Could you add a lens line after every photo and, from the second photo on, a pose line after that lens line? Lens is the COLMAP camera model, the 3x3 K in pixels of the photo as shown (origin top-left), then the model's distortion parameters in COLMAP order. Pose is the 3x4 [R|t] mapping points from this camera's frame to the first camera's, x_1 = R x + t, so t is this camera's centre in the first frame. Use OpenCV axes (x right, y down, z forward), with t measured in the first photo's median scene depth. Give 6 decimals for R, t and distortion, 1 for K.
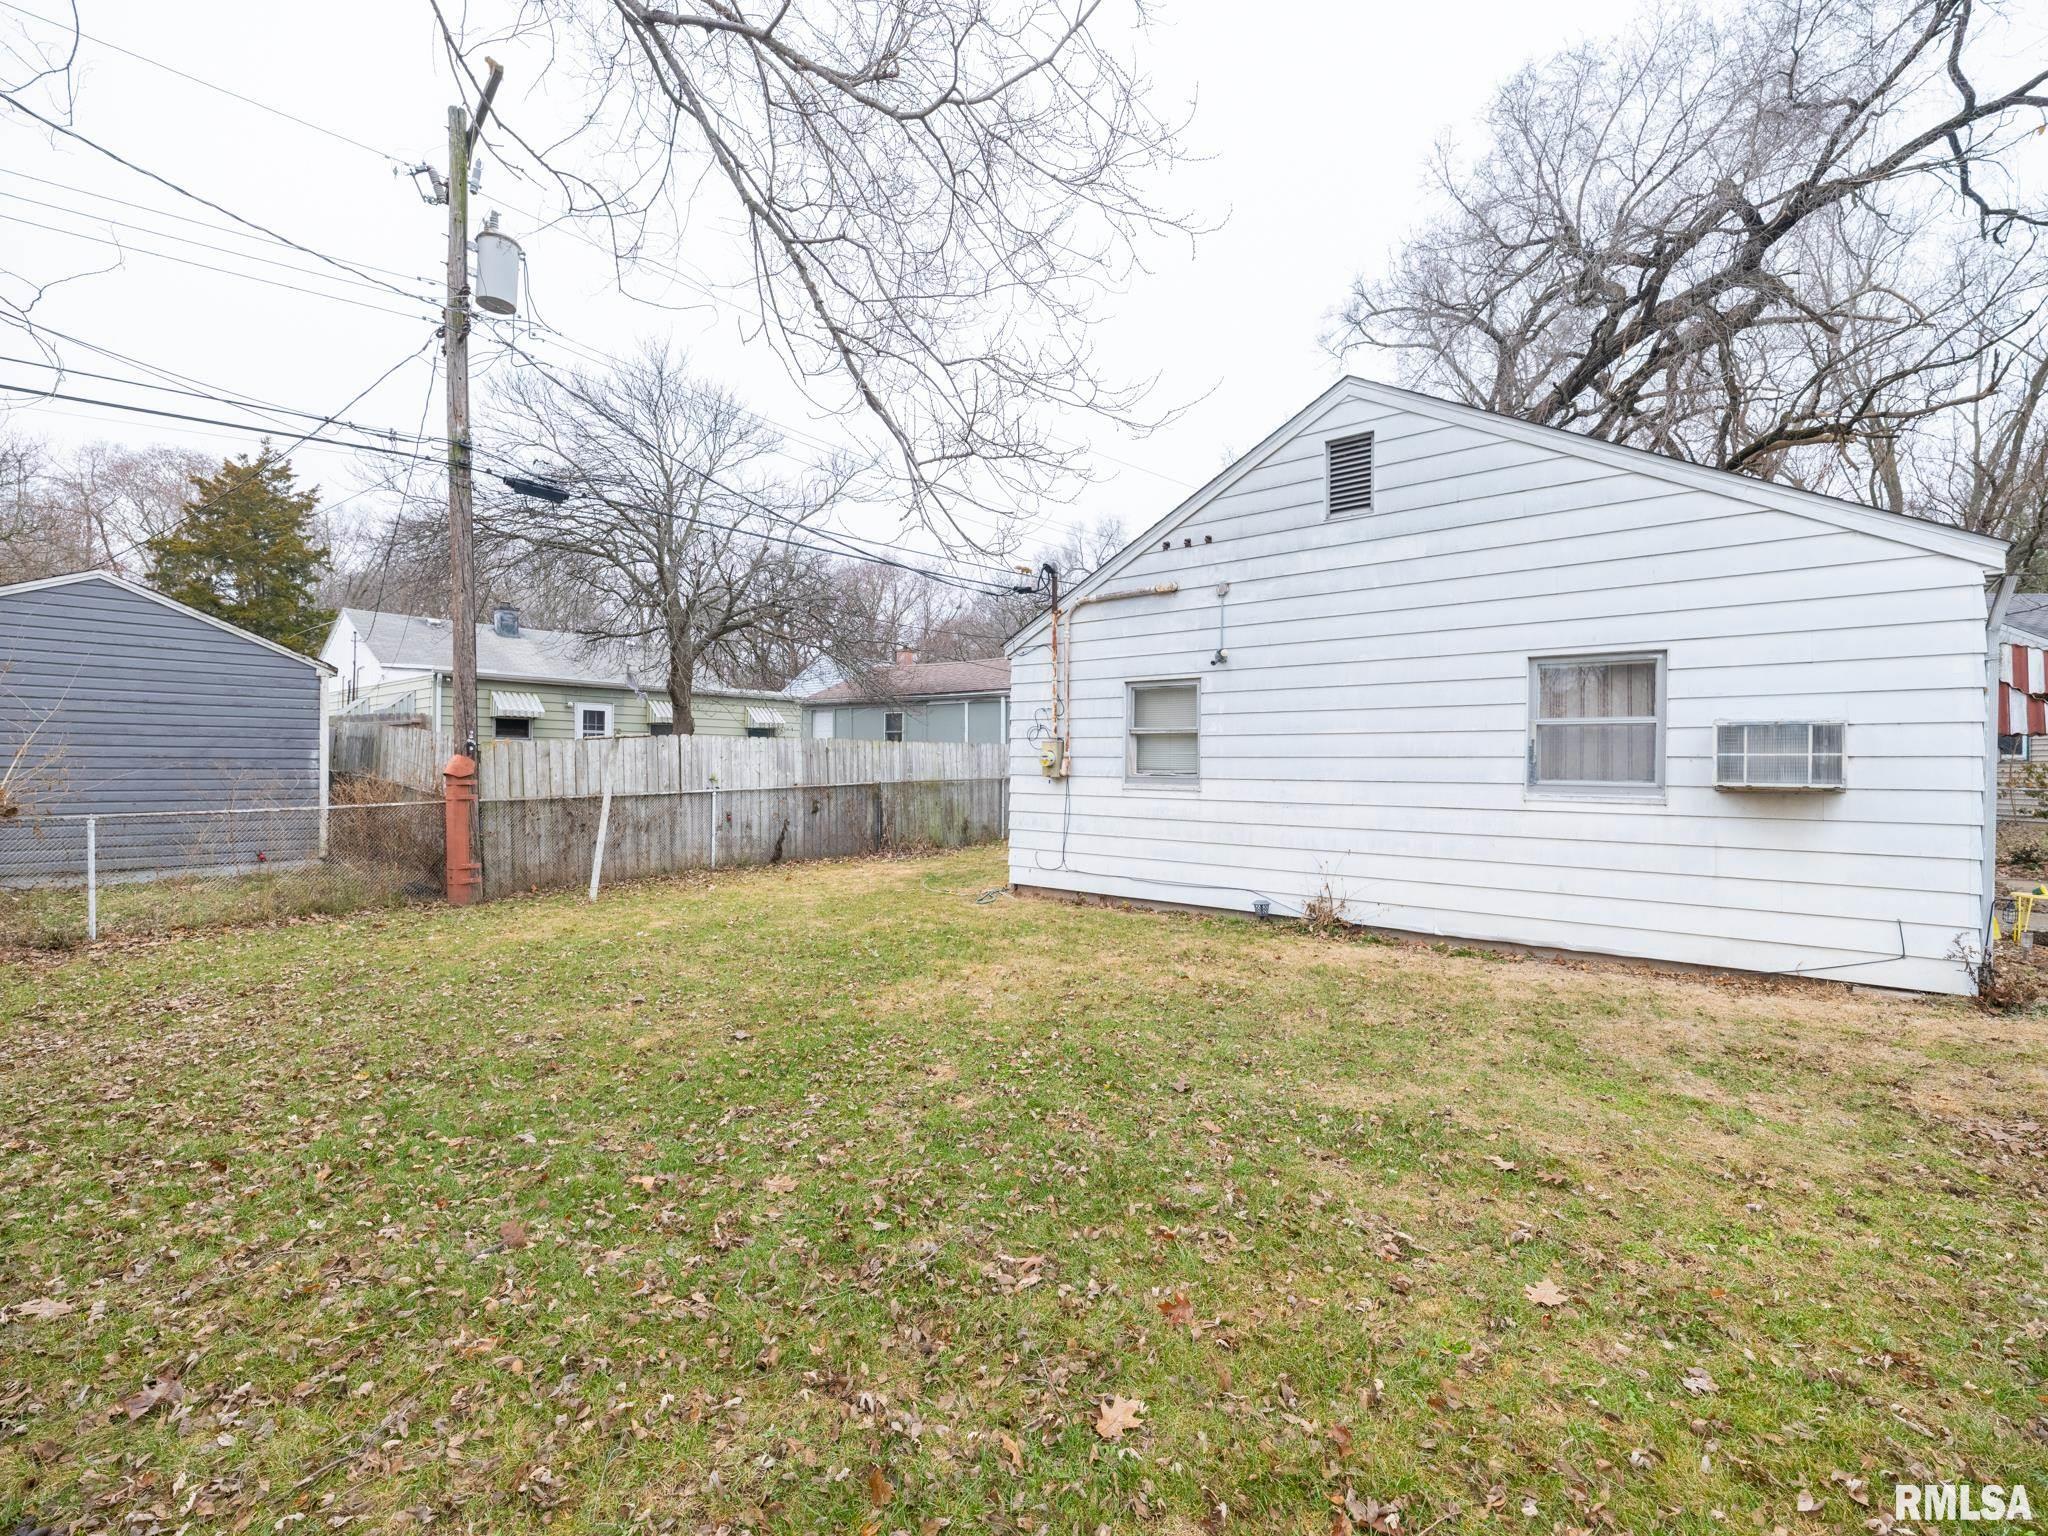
lens RADIAL K [[986.6, 0, 1024.0], [0, 986.6, 768.0], [0, 0, 1]] dist [-0.001386, -0.000024]
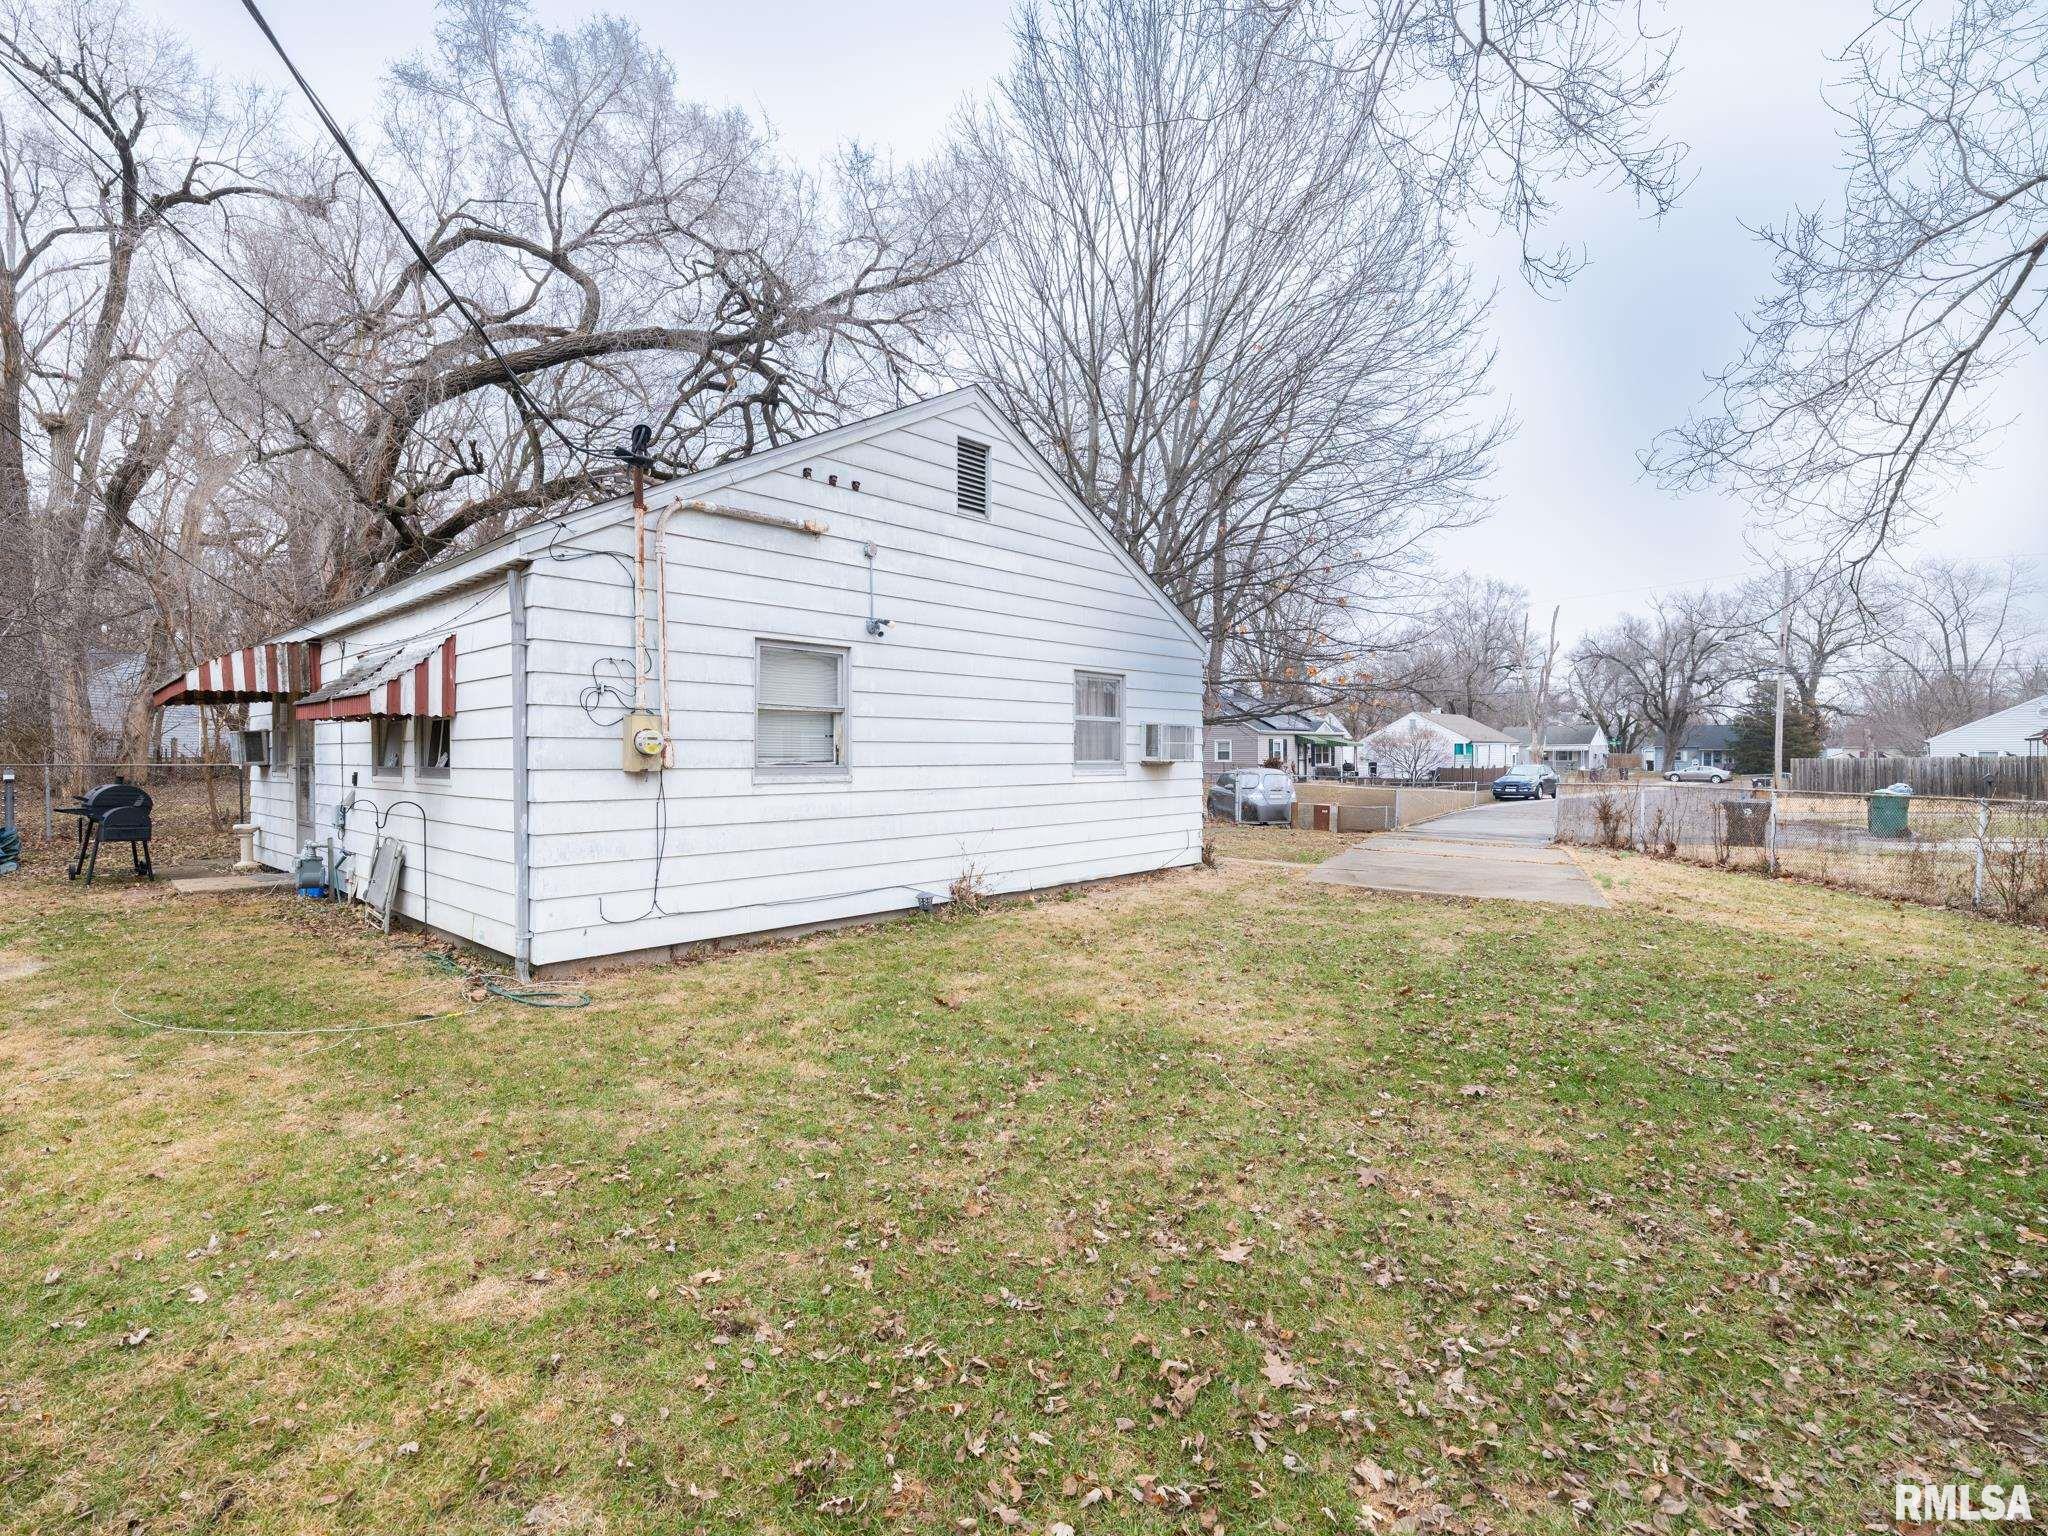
lens RADIAL K [[953.8, 0, 1079.9], [0, 953.8, 771.1], [0, 0, 1]] dist [-0.001937, -0.000523]
pose [[-0.011748, -0.025362, 0.999609, -0.644321], [0.005497, 0.999662, 0.025428, -0.005389], [-0.999916, 0.005793, -0.011604, 0.817443]]
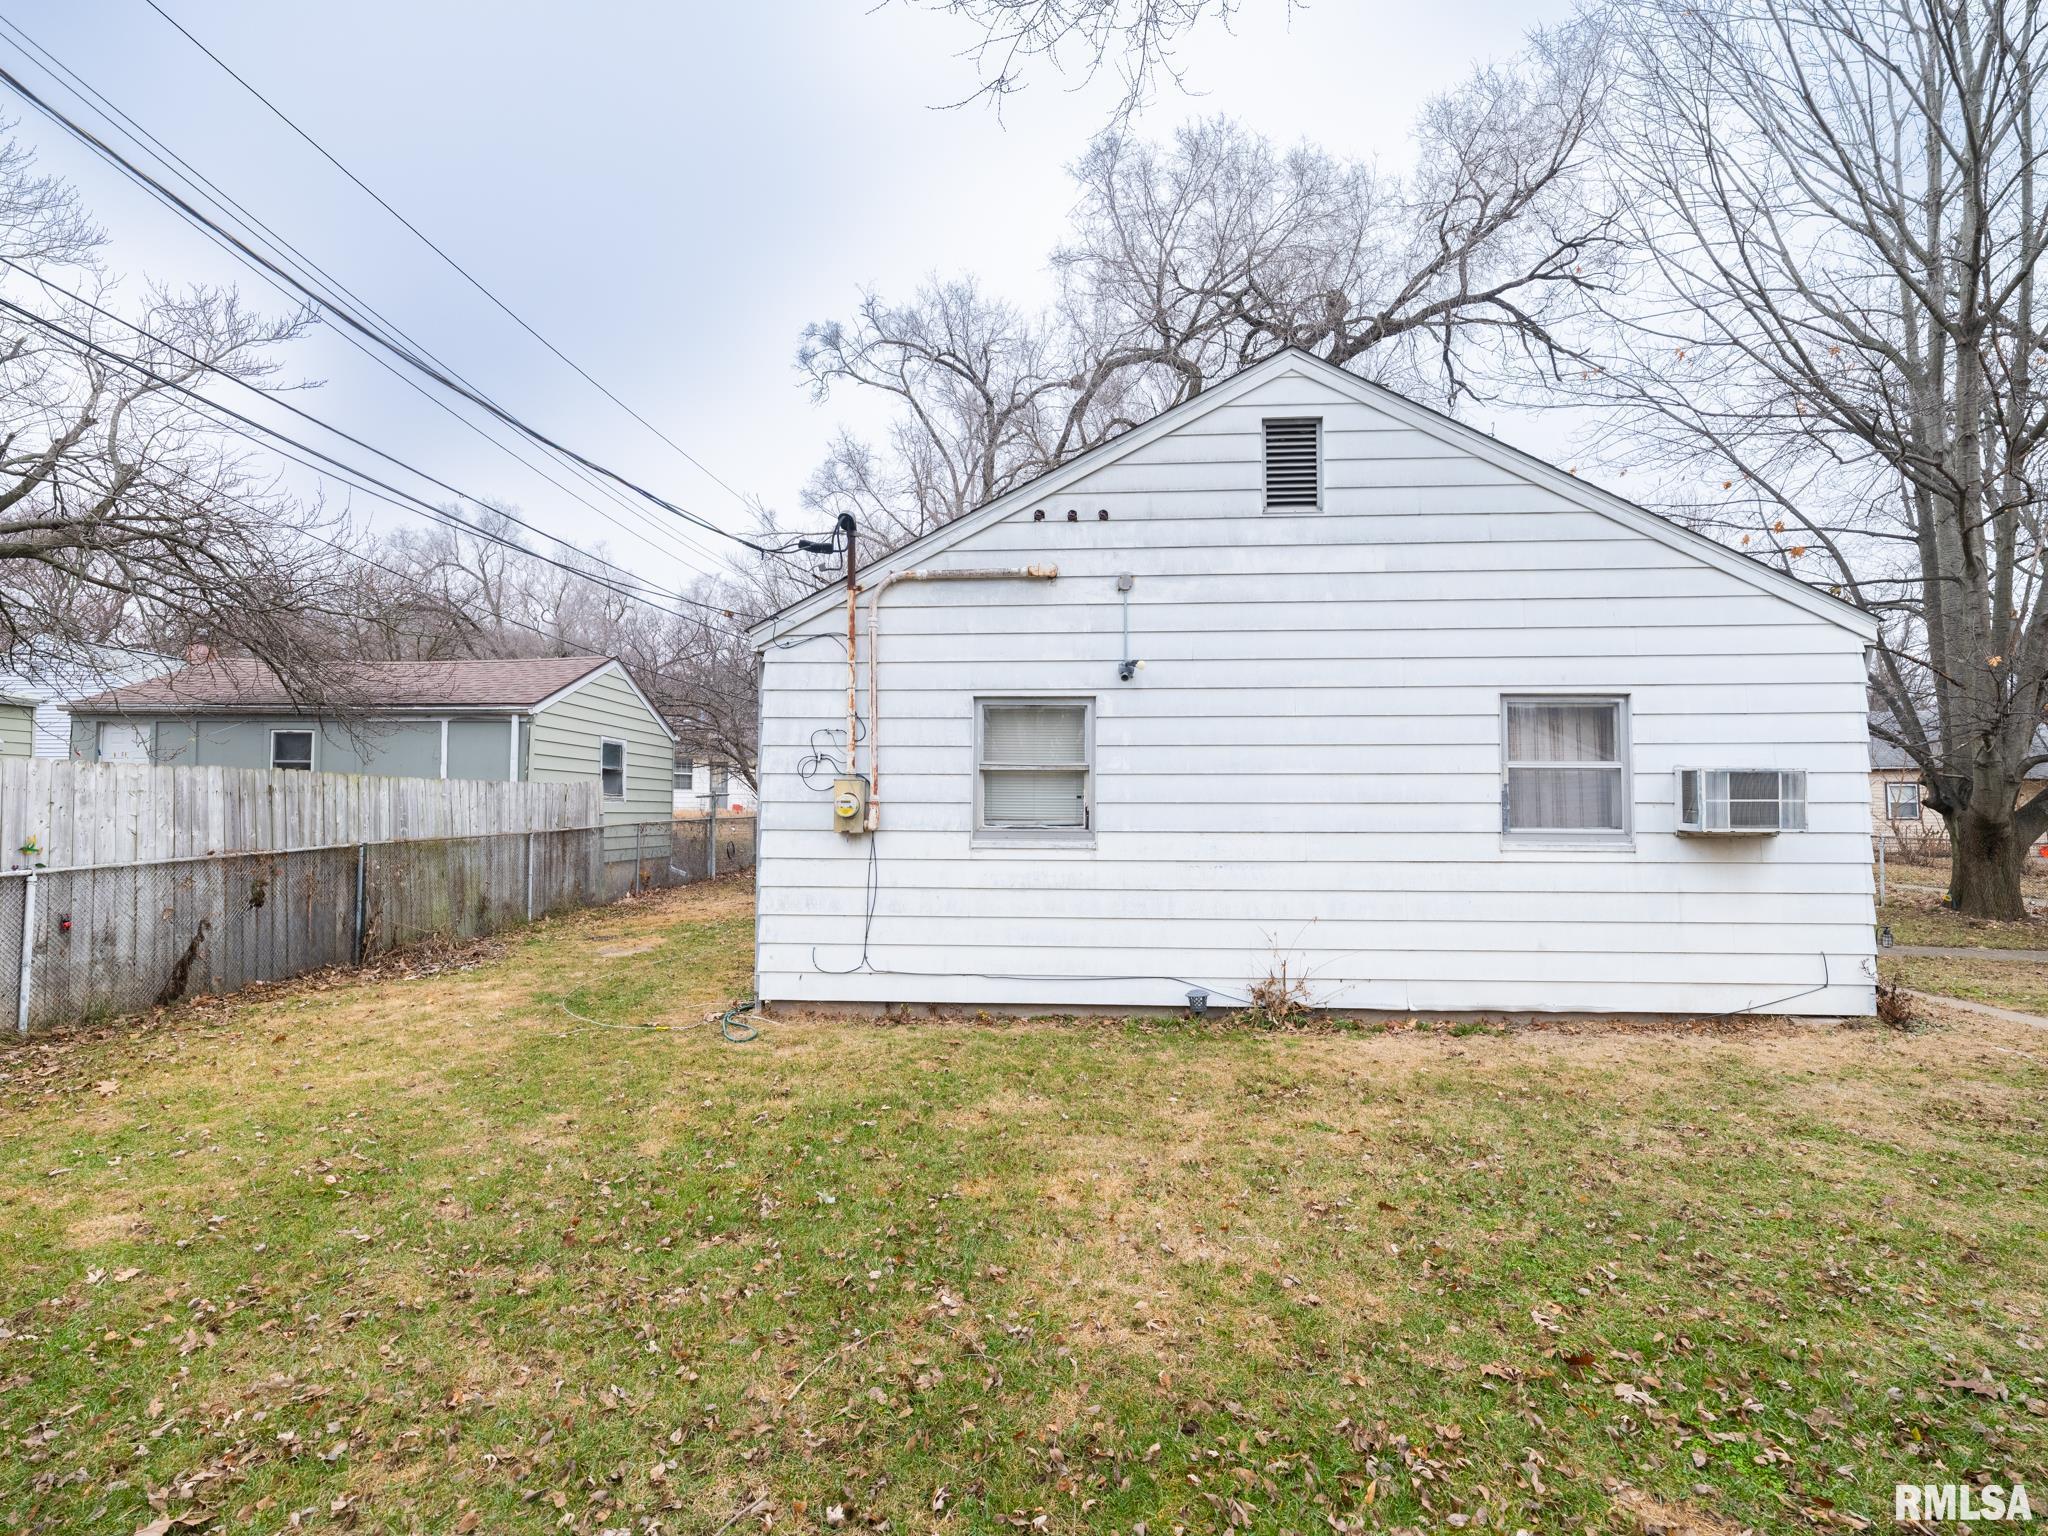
lens RADIAL K [[986.6, 0, 1024.0], [0, 986.6, 768.0], [0, 0, 1]] dist [-0.001386, -0.000024]
pose [[0.787374, 0.021086, 0.616114, -0.323234], [0.006267, 0.999089, -0.042202, -0.006304], [-0.616443, 0.037090, 0.786525, 0.449794]]
